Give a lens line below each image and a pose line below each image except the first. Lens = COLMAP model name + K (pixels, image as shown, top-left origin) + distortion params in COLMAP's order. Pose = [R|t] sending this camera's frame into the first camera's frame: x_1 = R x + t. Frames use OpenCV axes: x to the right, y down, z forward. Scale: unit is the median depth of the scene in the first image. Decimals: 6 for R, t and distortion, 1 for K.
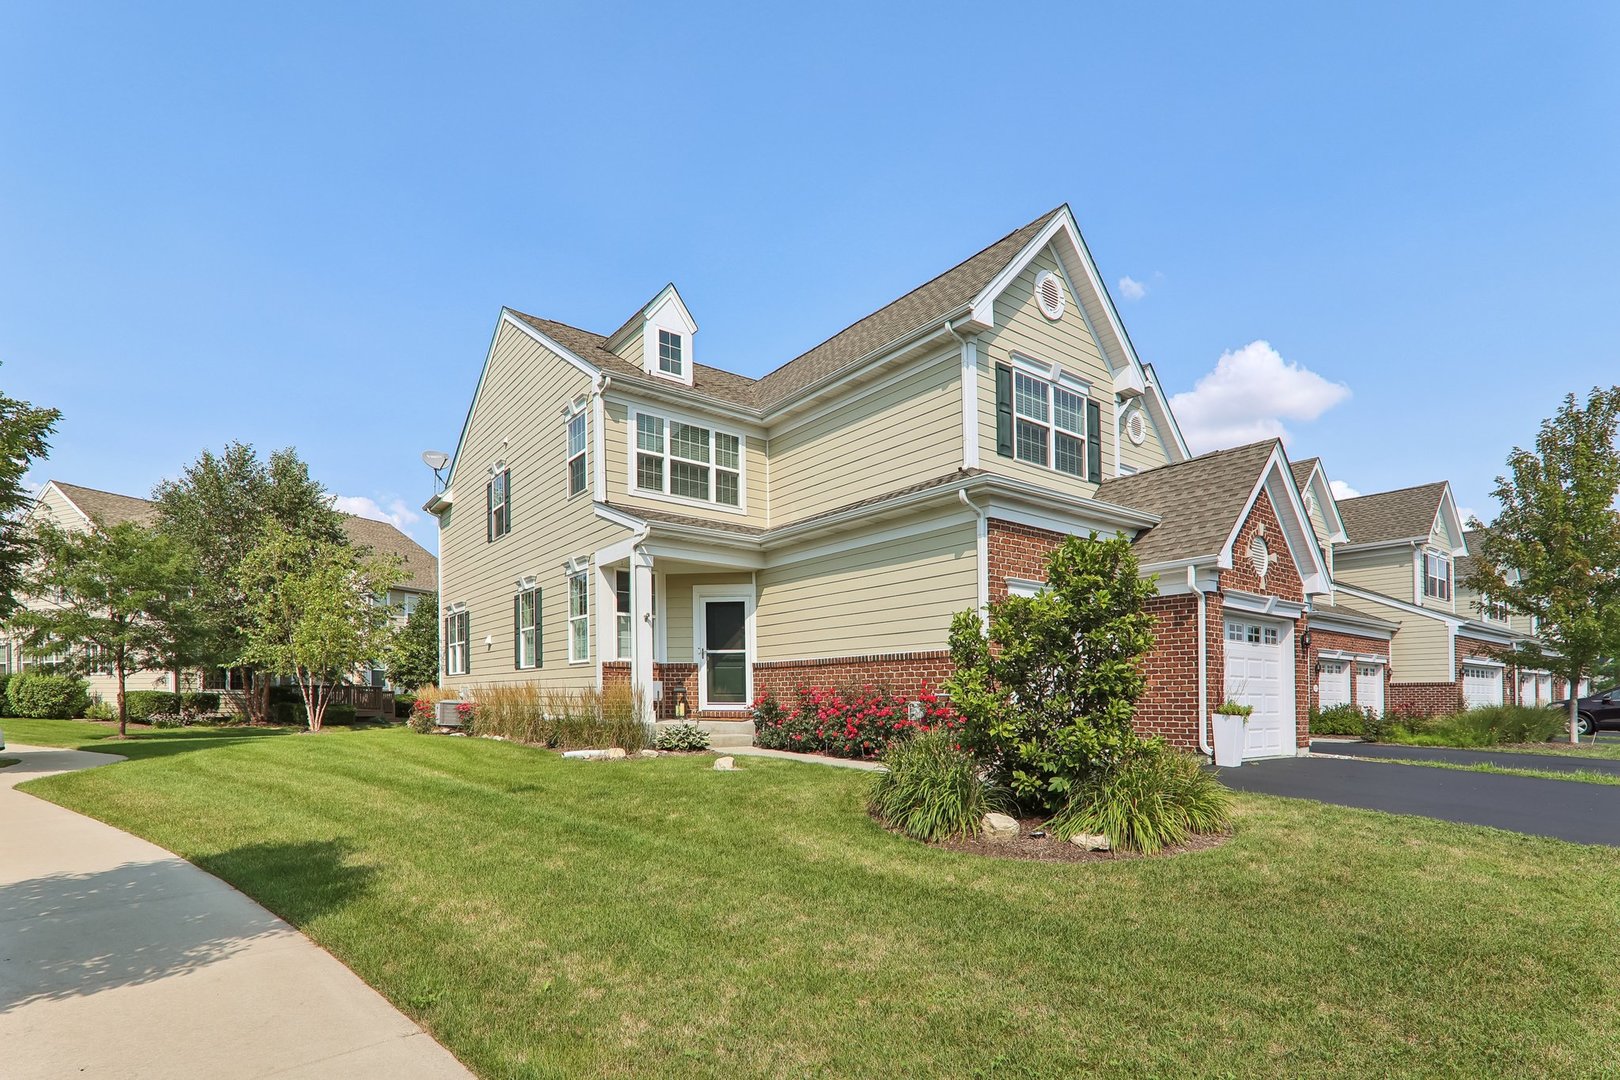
lens RADIAL K [[778.1, 0, 807.9], [0, 778.1, 542.6], [0, 0, 1]] dist [-0.018897, -0.000150]
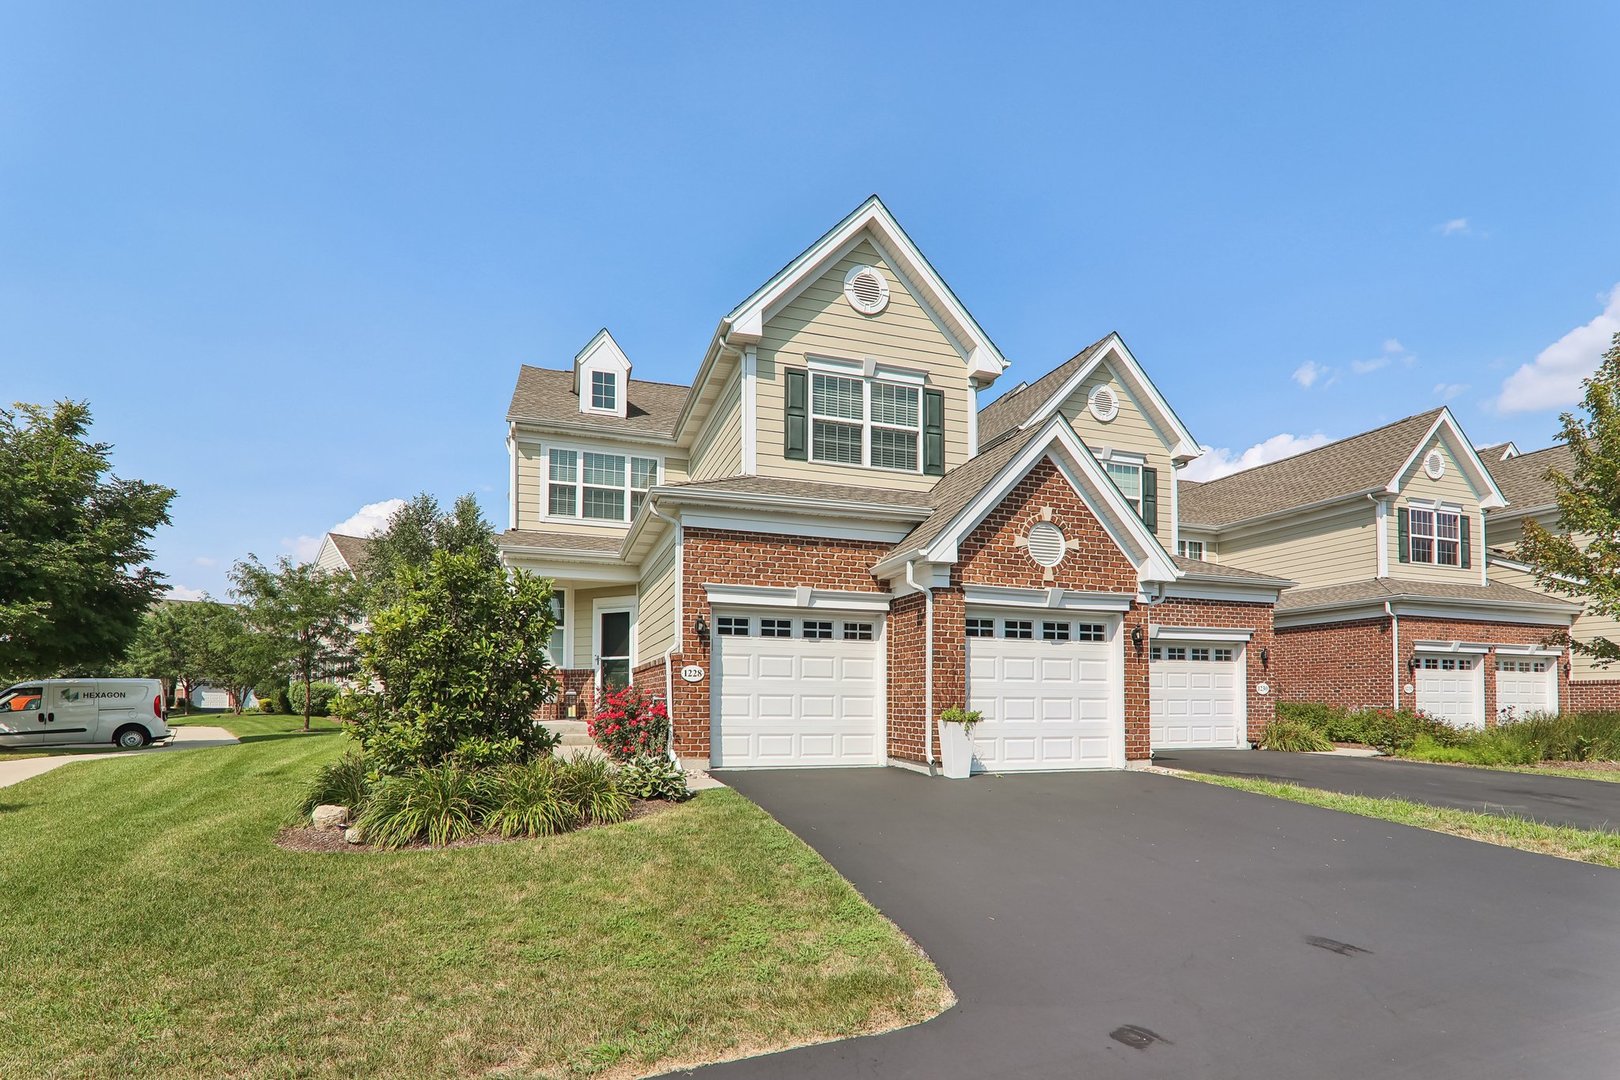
lens RADIAL K [[761.3, 0, 814.9], [0, 761.3, 526.4], [0, 0, 1]] dist [-0.017659, -0.000303]
pose [[0.948878, -0.068952, -0.308020, 0.512102], [0.061003, 0.997511, -0.035374, 0.010304], [0.309692, 0.014775, 0.950722, 0.065491]]
